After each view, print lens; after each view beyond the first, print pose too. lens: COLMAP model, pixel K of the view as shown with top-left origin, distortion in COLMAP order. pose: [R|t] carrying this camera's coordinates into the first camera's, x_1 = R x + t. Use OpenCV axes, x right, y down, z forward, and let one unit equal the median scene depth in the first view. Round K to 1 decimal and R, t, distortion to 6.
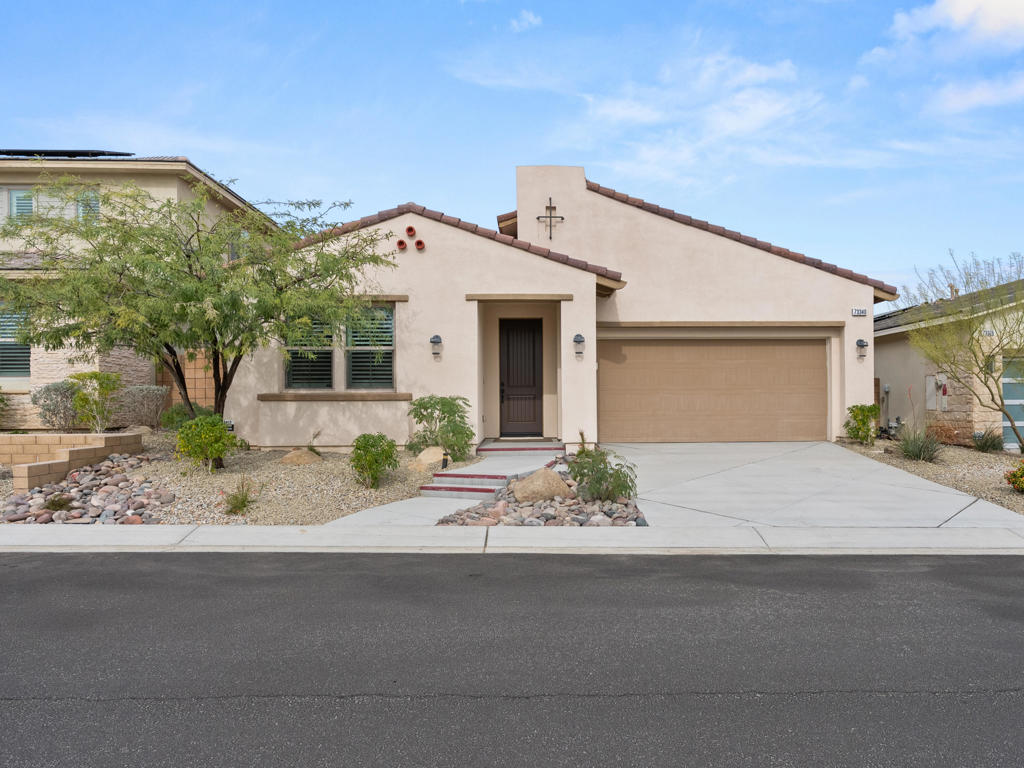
lens RADIAL K [[589.2, 0, 512.5], [0, 589.2, 383.5], [0, 0, 1]] dist [-0.000775, 0.001767]
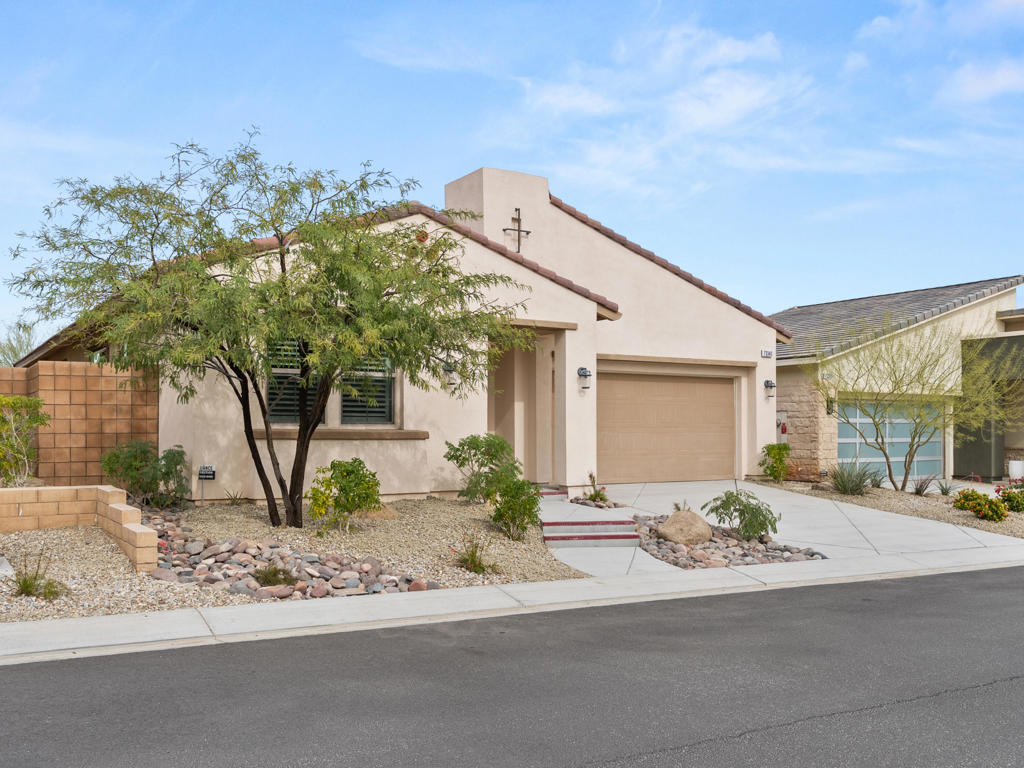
lens RADIAL K [[758.2, 0, 512.3], [0, 758.2, 387.6], [0, 0, 1]] dist [0.004599, -0.002341]
pose [[0.907761, 0.033066, 0.418183, -0.409277], [-0.020470, 0.999193, -0.034572, -0.007596], [-0.418989, 0.022823, 0.907704, -0.022103]]
